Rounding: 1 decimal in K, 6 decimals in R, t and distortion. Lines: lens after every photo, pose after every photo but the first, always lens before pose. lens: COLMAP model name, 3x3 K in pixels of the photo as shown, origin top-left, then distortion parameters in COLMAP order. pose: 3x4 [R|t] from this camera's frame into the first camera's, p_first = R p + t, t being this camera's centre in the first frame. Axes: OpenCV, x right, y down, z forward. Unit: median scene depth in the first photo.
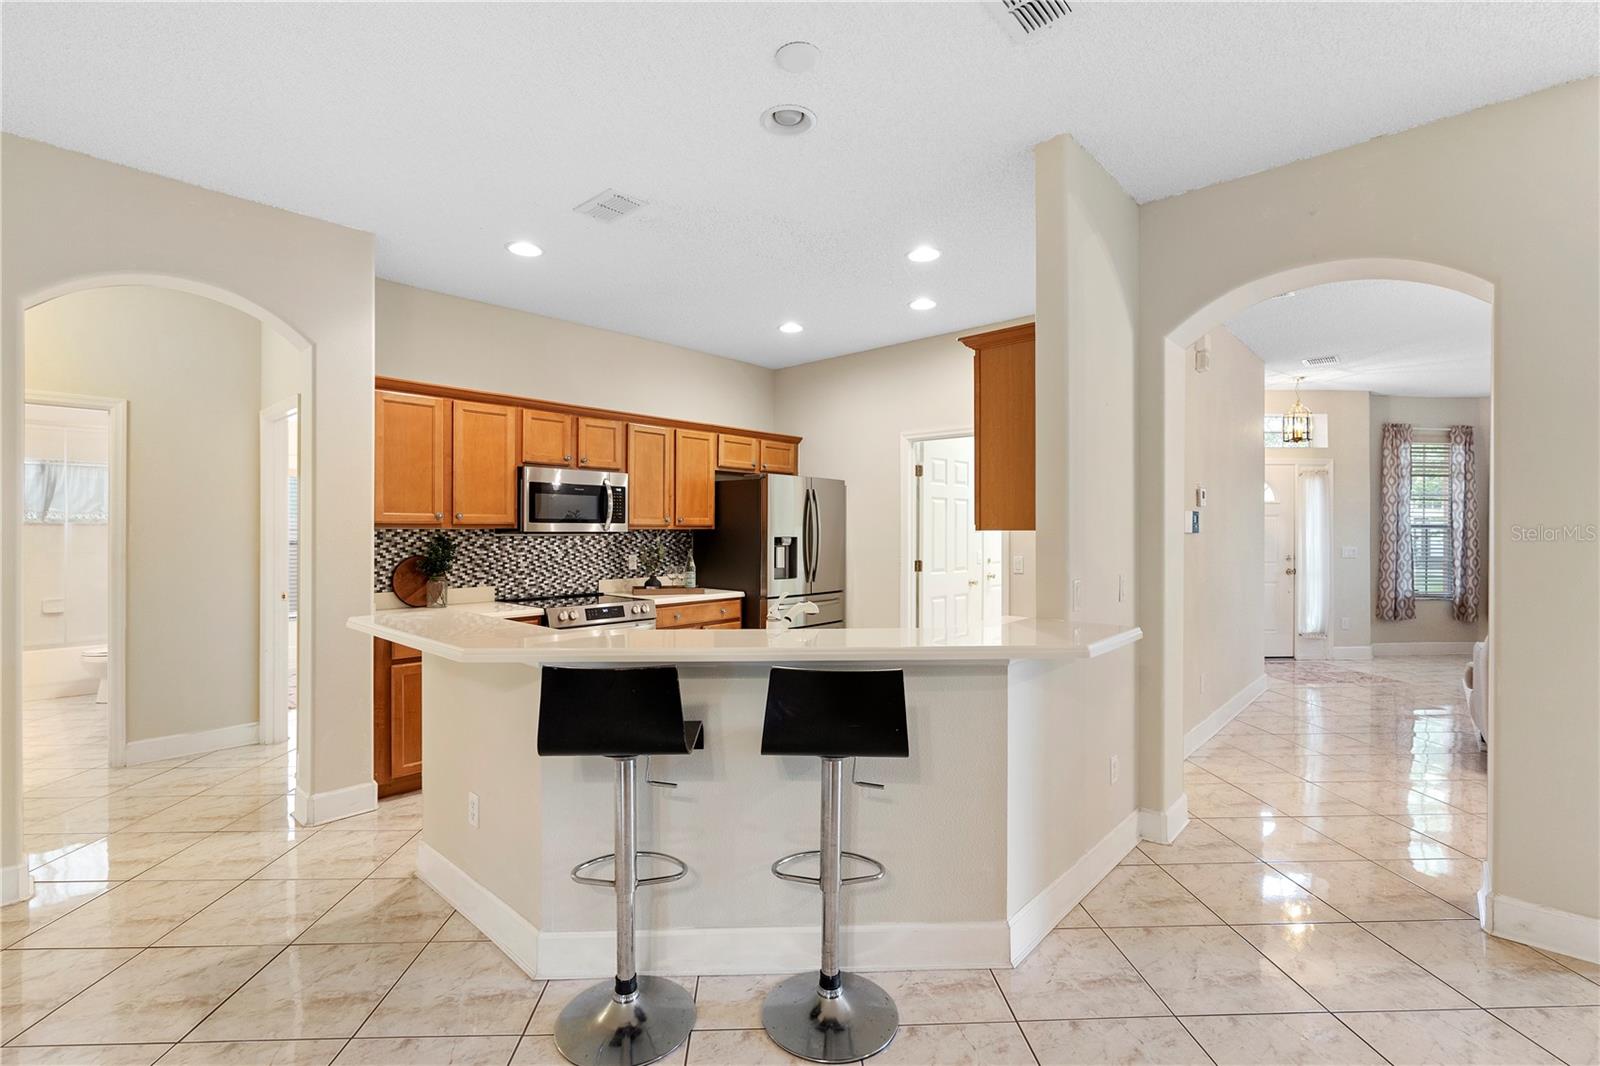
lens RADIAL K [[726.8, 0, 799.7], [0, 726.8, 528.8], [0, 0, 1]] dist [0.003861, 0.000461]
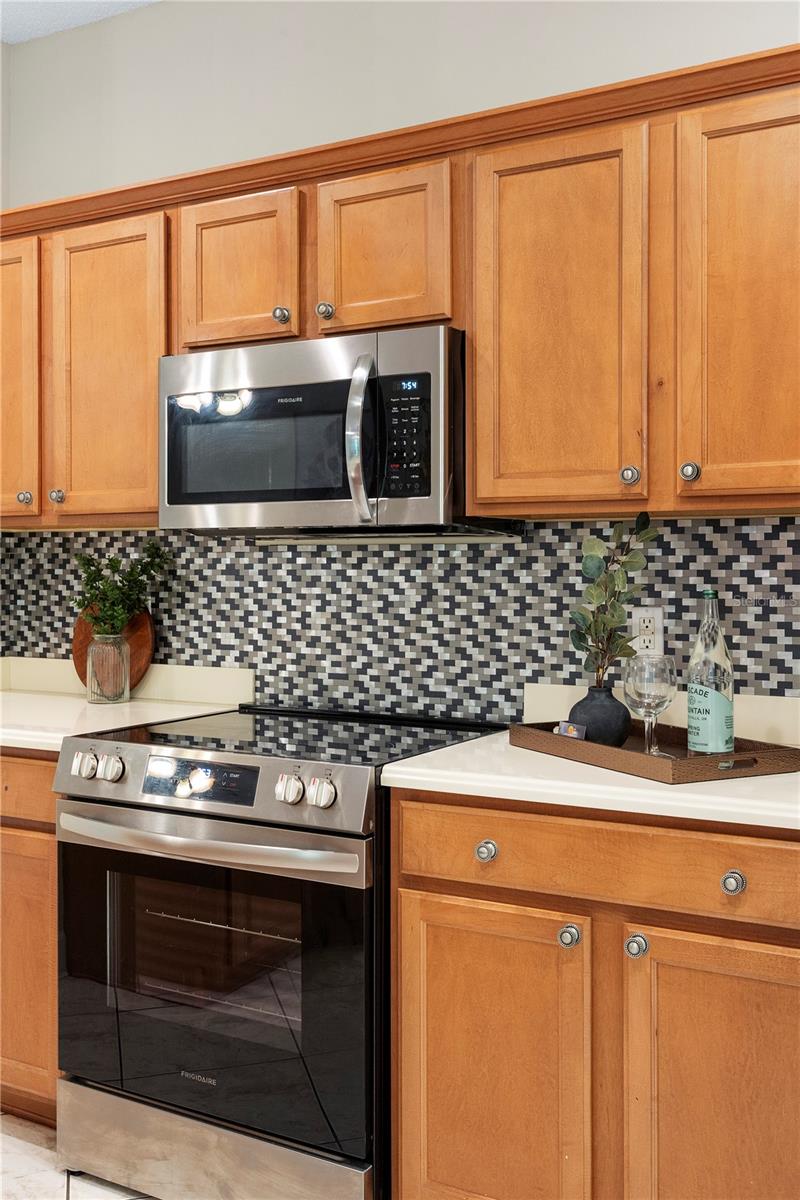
lens RADIAL K [[1219.6, 0, 399.1], [0, 1219.6, 579.6], [0, 0, 1]] dist [-0.016414, -0.005052]
pose [[0.196296, 0.005843, -0.980527, 0.231166], [0.000620, 0.999981, 0.006083, 0.022466], [0.980545, -0.001802, 0.196288, 0.844940]]
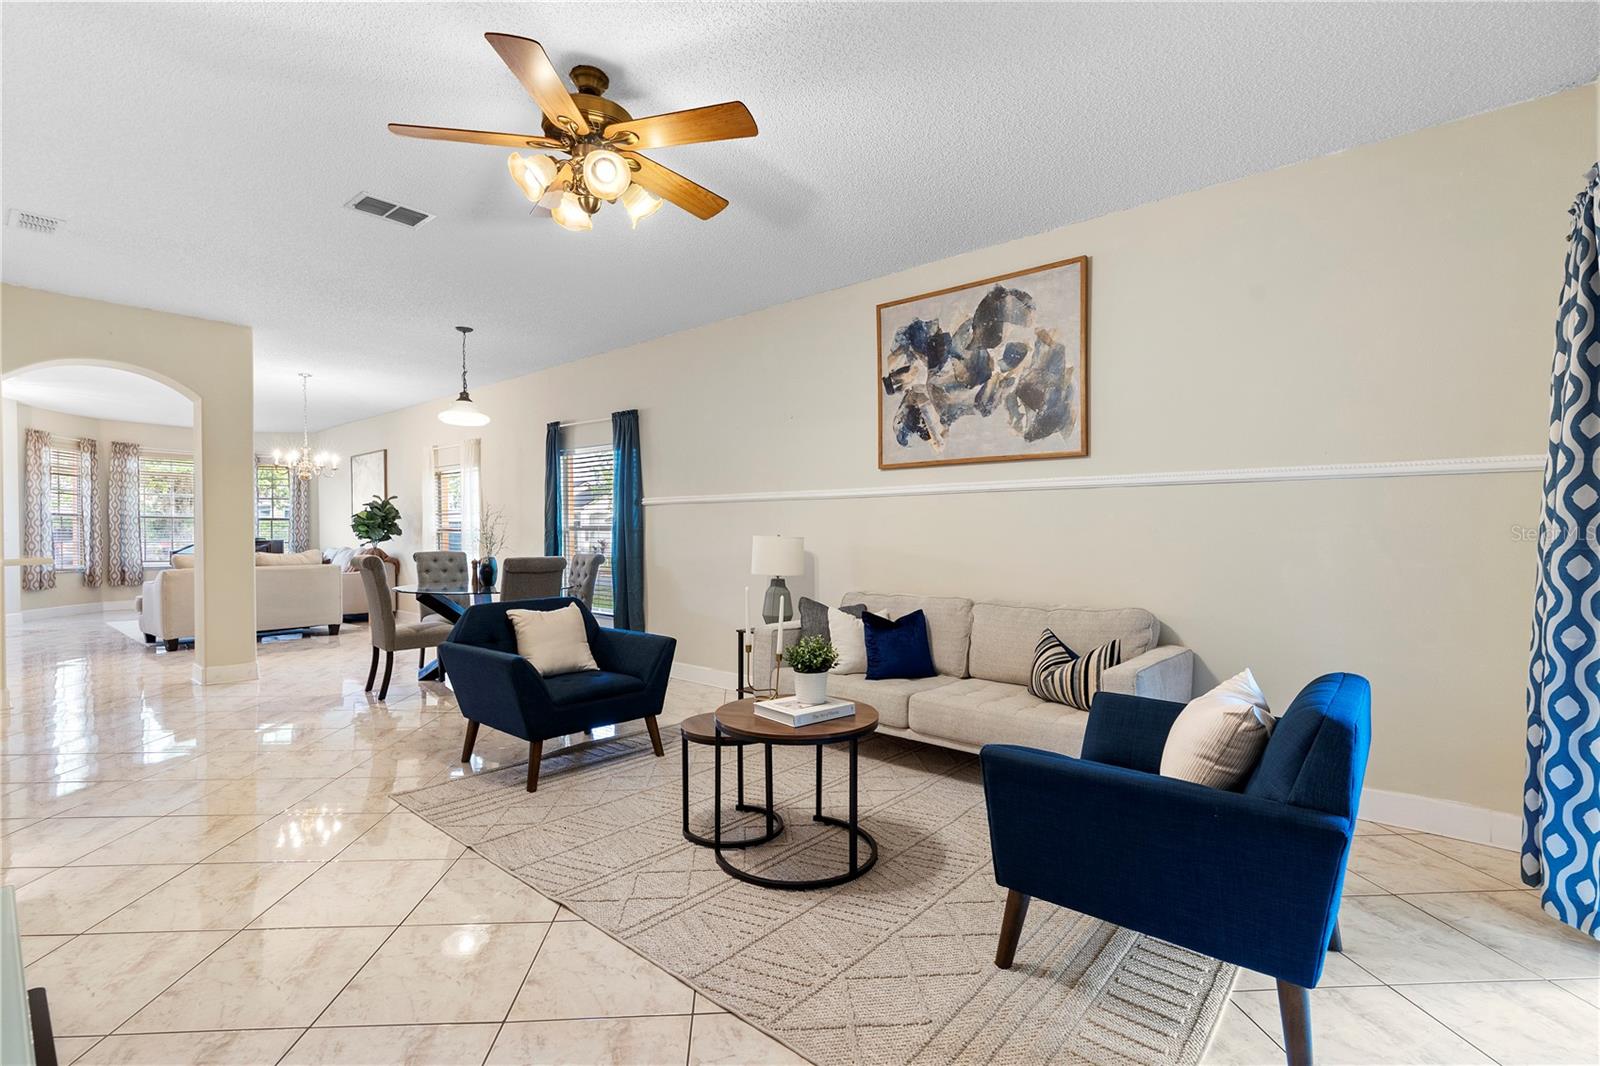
lens RADIAL K [[724.4, 0, 788.1], [0, 724.4, 546.6], [0, 0, 1]] dist [-0.000480, 0.000569]
pose [[-0.011041, -0.020661, 0.999726, -0.629873], [-0.003413, 0.999781, 0.020624, 0.033540], [-0.999933, -0.003185, -0.011109, -0.374626]]
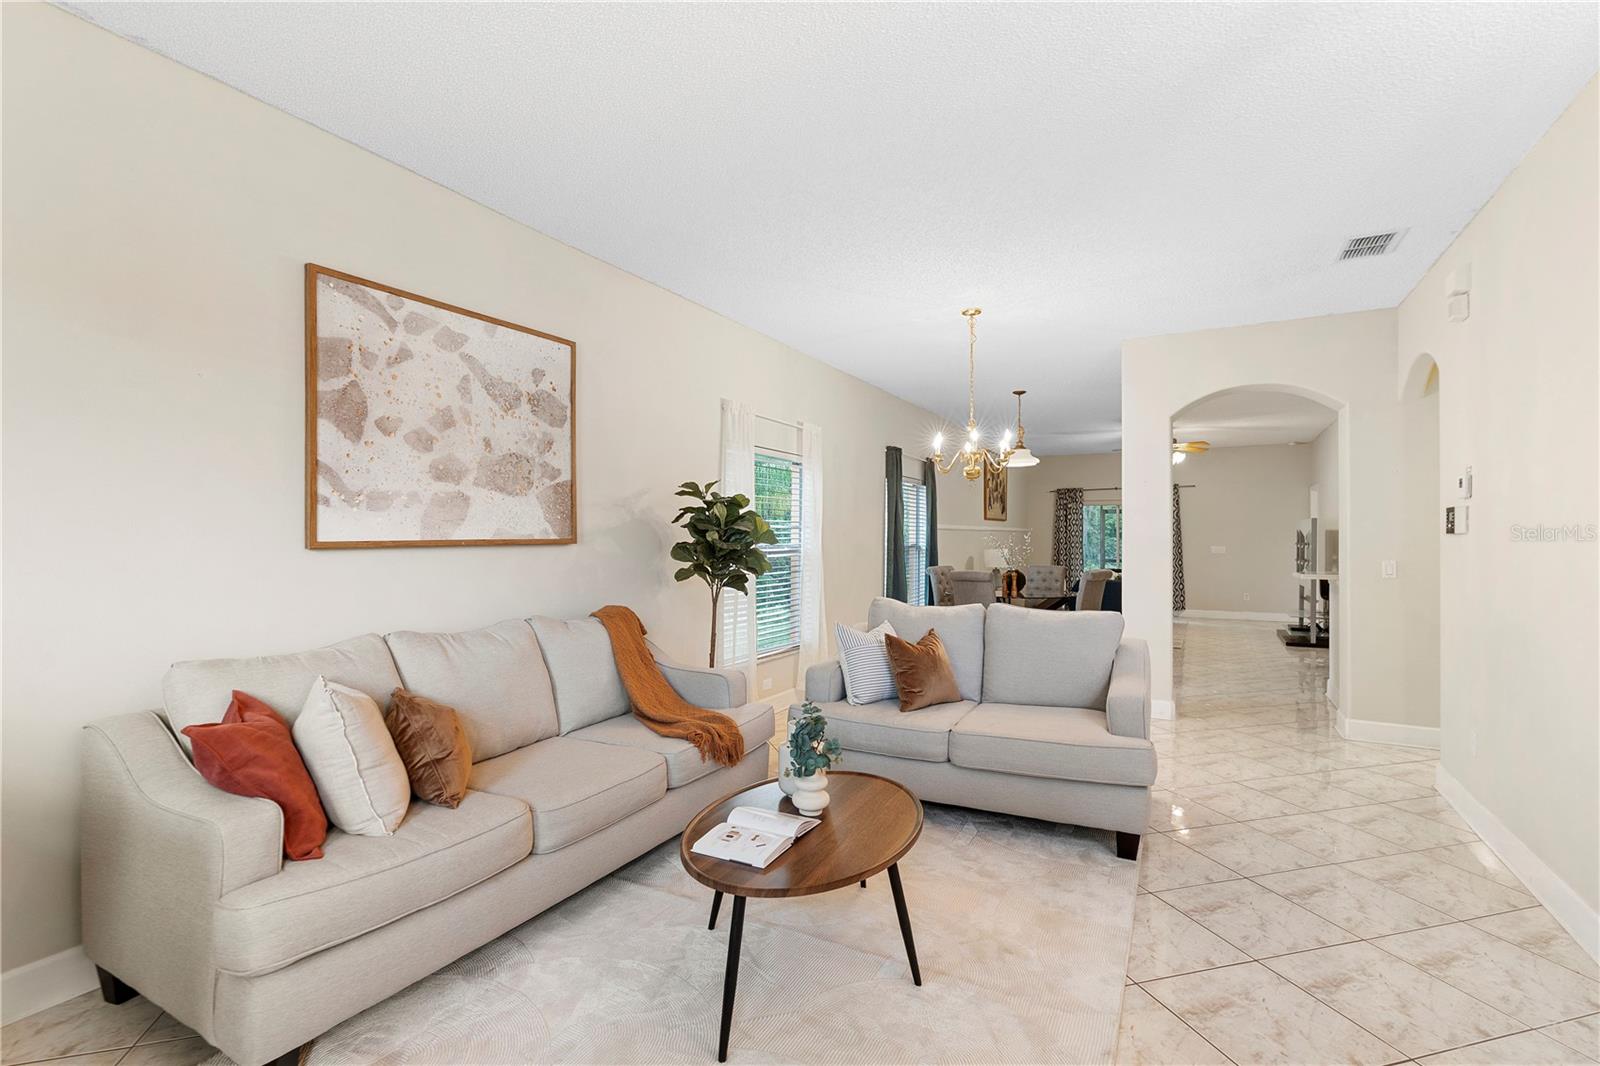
lens RADIAL K [[728.2, 0, 800.0], [0, 728.2, 533.0], [0, 0, 1]] dist [-0.003089, 0.000031]
pose [[-0.975208, -0.004680, -0.221241, 1.237187], [-0.003448, 0.999976, -0.005953, 0.010155], [0.221264, -0.005042, -0.975201, 1.414019]]
